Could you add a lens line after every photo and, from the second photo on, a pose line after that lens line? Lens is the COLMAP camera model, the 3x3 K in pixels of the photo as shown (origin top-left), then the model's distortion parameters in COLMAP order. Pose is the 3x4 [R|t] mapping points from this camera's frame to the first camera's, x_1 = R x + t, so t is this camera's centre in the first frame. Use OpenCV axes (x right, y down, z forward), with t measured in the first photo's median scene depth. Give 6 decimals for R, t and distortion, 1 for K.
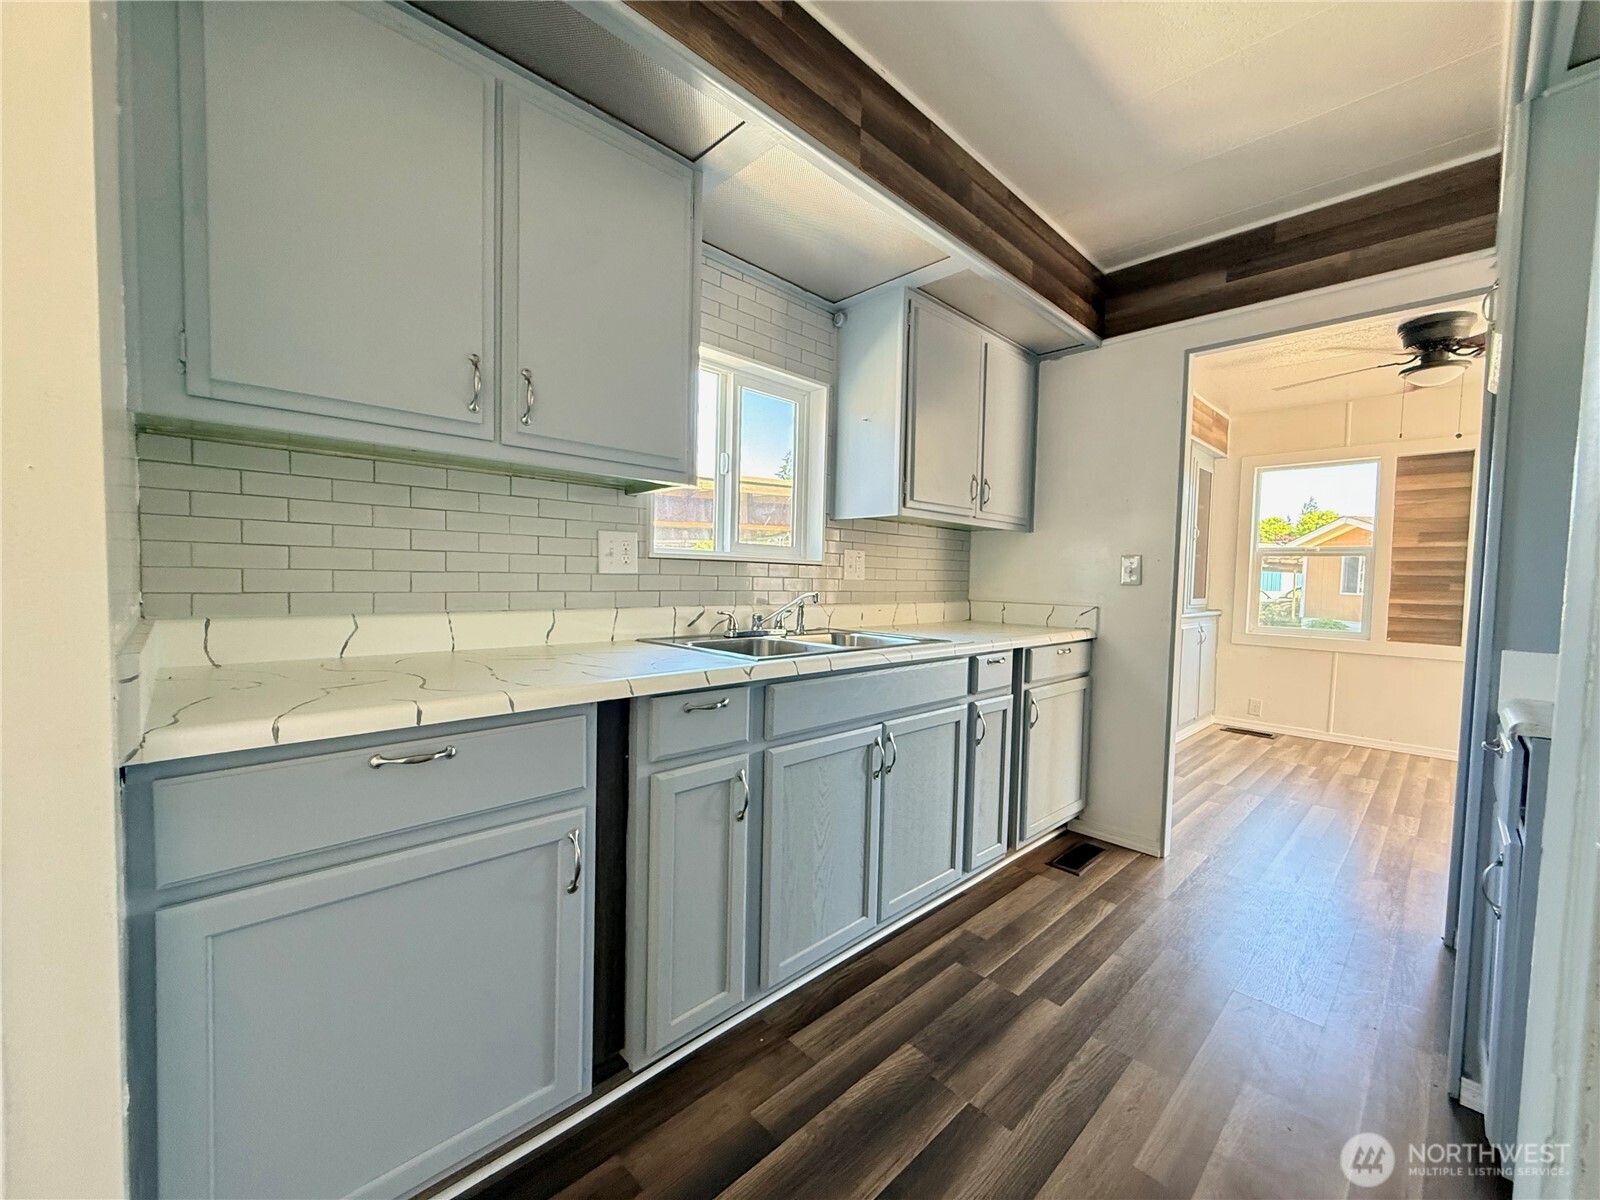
lens RADIAL K [[638.4, 0, 801.6], [0, 638.4, 602.0], [0, 0, 1]] dist [0.000382, -0.000176]
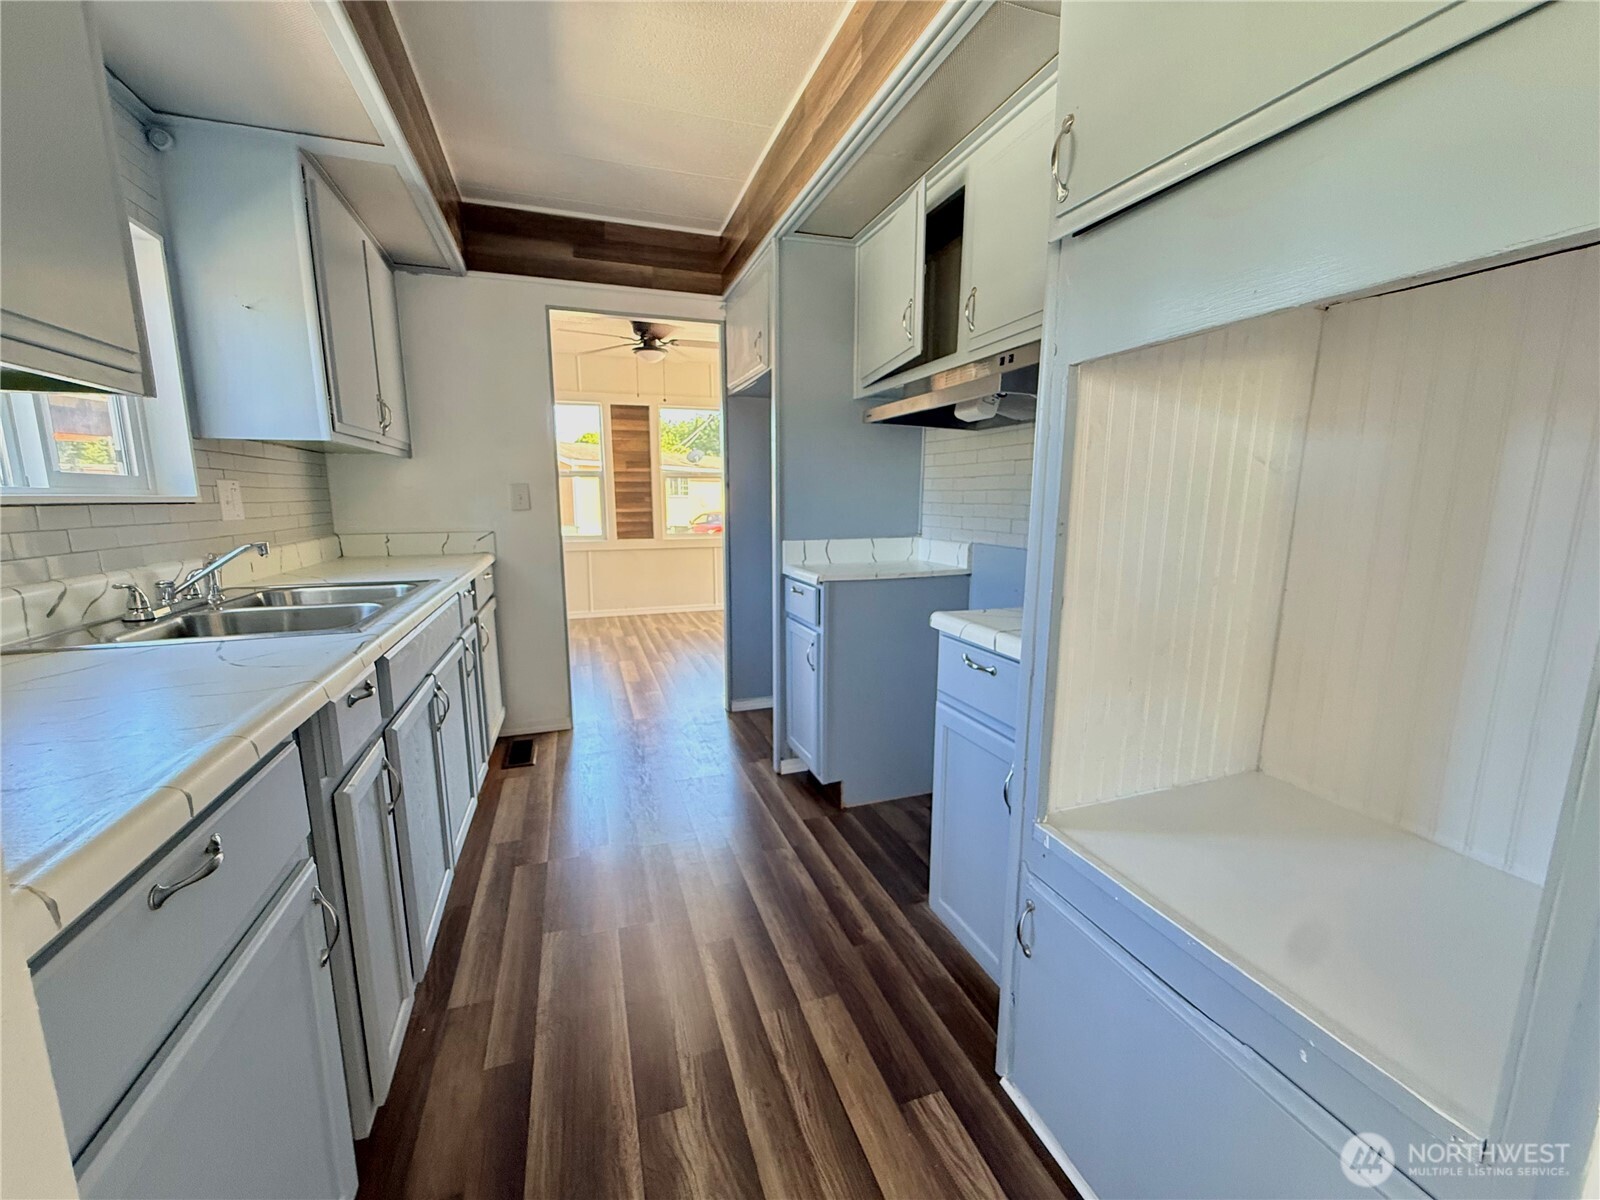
lens RADIAL K [[638.4, 0, 796.0], [0, 638.4, 599.5], [0, 0, 1]] dist [0.000382, -0.000176]
pose [[0.421580, -0.169147, 0.890876, -0.327443], [0.048994, 0.985262, 0.163883, -0.033437], [-0.905467, -0.025443, 0.423654, 0.077877]]
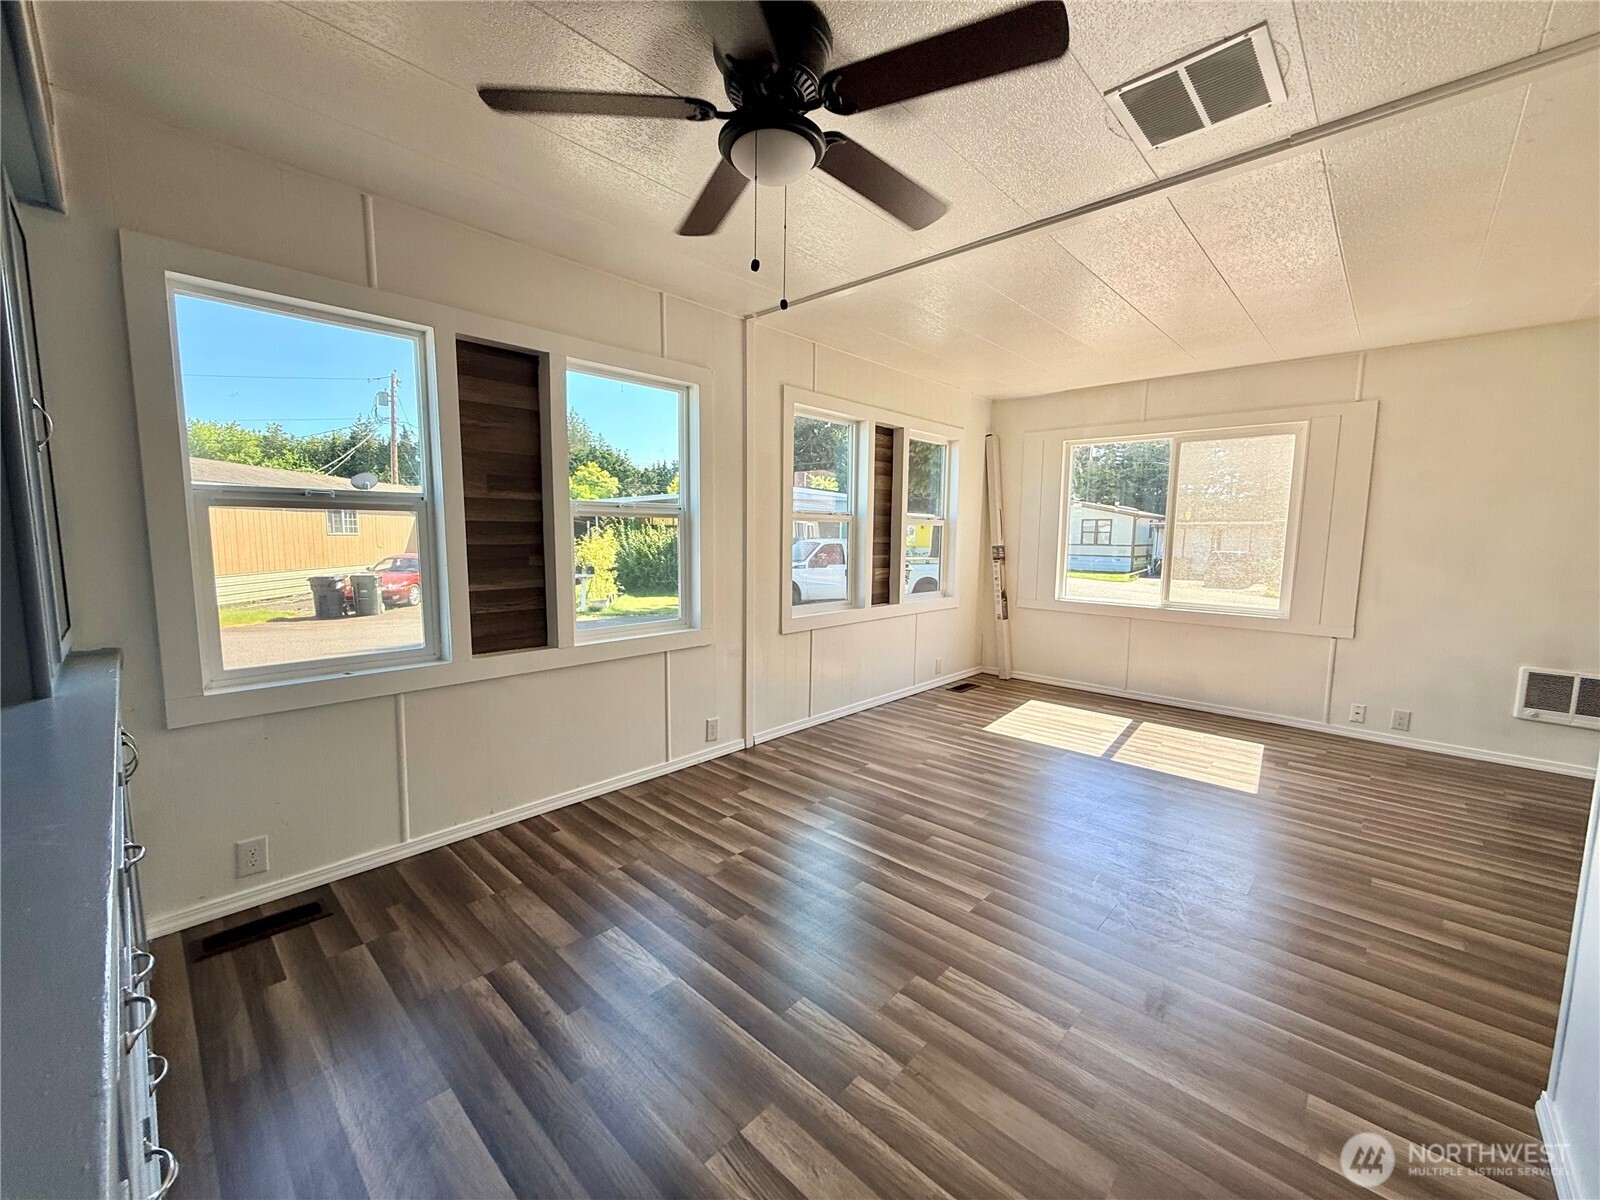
lens RADIAL K [[638.4, 0, 799.2], [0, 638.4, 602.8], [0, 0, 1]] dist [0.000382, -0.000176]
pose [[-0.048813, -0.126370, 0.990781, 0.547435], [0.025288, 0.991490, 0.127706, -0.096223], [-0.998488, 0.031288, -0.045202, 1.234112]]
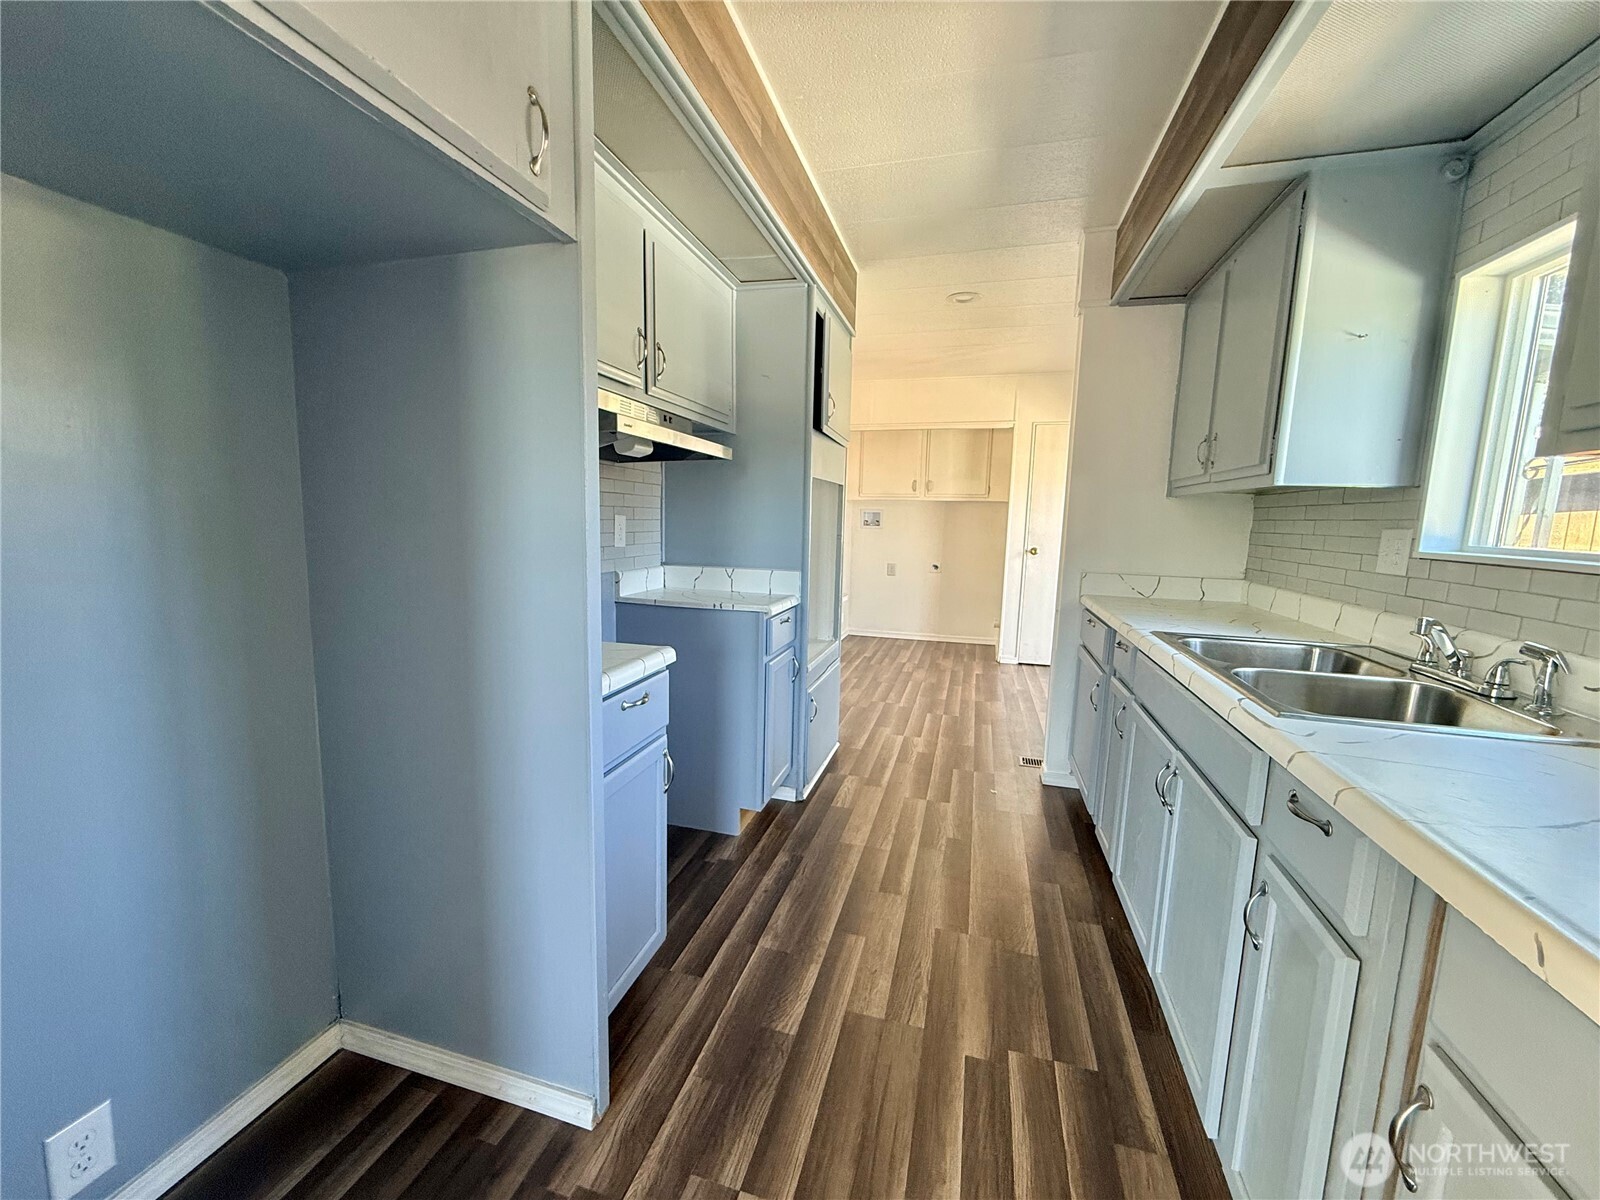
lens RADIAL K [[638.4, 0, 798.0], [0, 638.4, 607.8], [0, 0, 1]] dist [0.000382, -0.000176]
pose [[-0.862400, 0.025849, -0.505568, 0.667180], [-0.068234, 0.983646, 0.166686, -0.065666], [0.501608, 0.178247, -0.846532, 0.982319]]
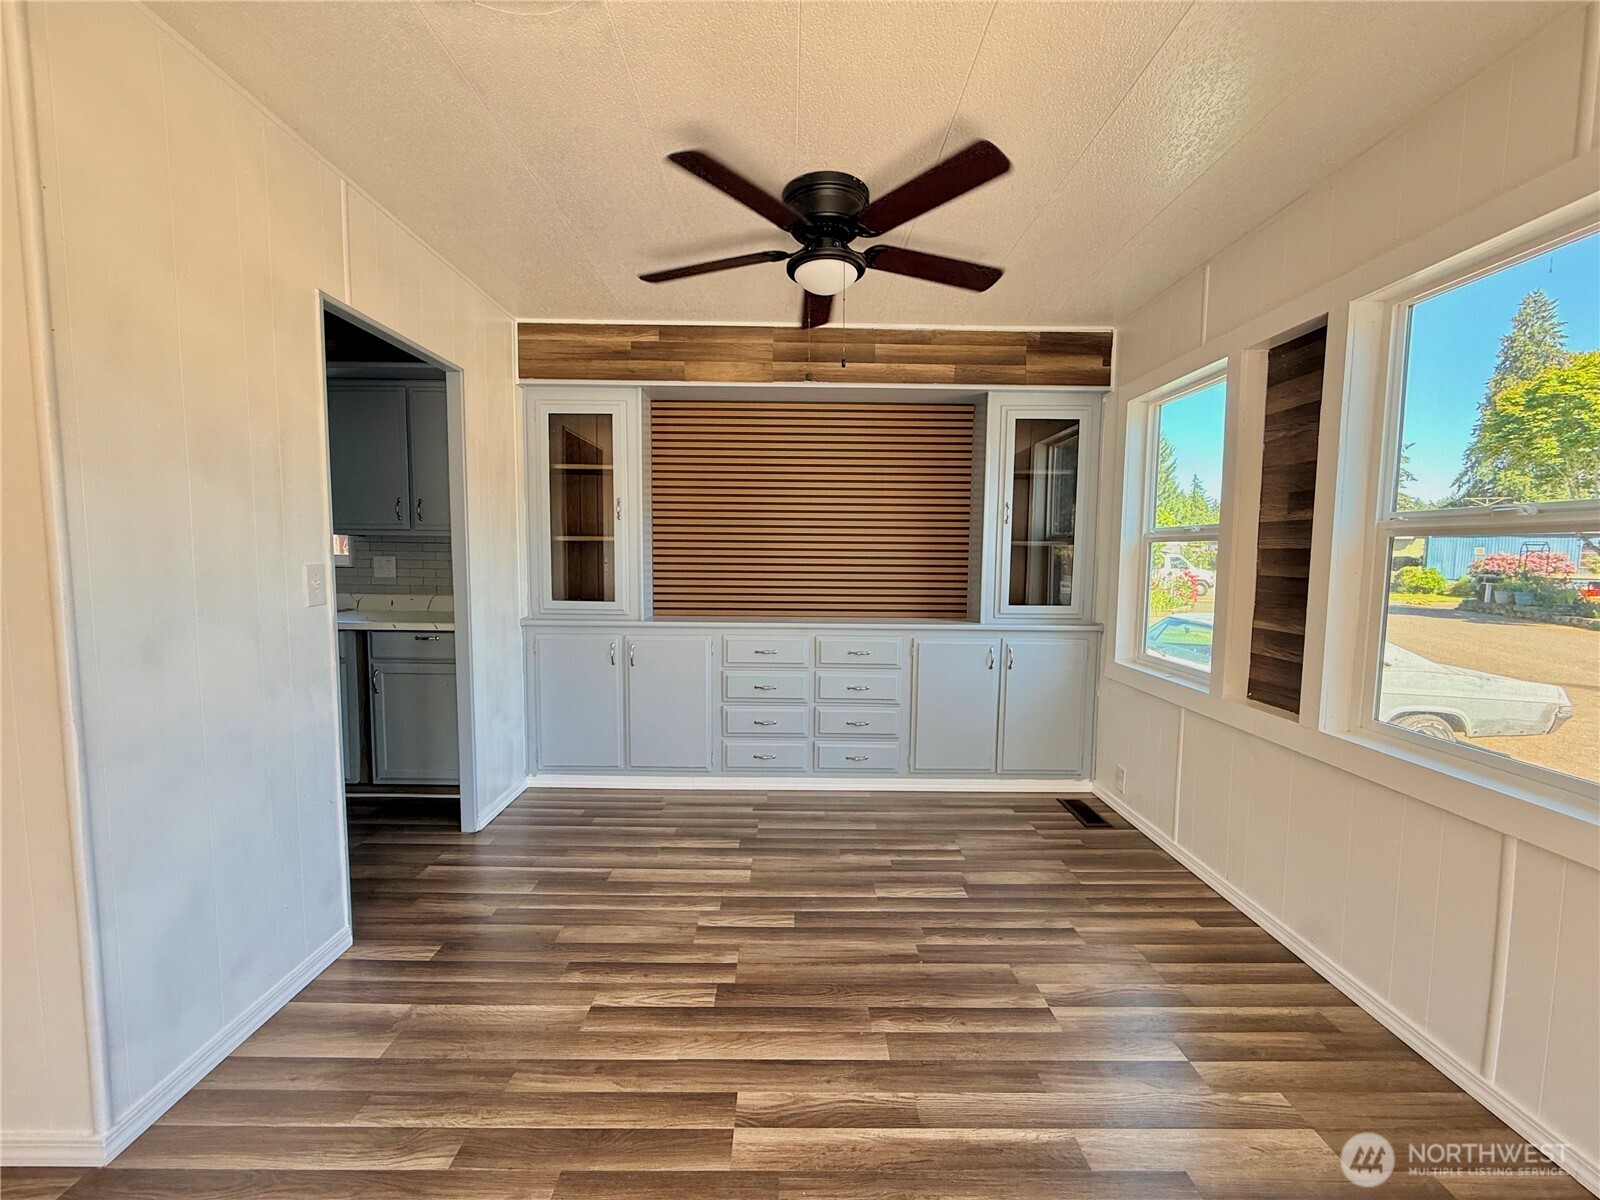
lens RADIAL K [[638.4, 0, 797.0], [0, 638.4, 603.9], [0, 0, 1]] dist [0.000382, -0.000176]
pose [[0.725315, 0.046888, -0.686818, 1.738749], [-0.021948, 0.998746, 0.045005, -0.058249], [0.688067, -0.017569, 0.725435, 0.603709]]
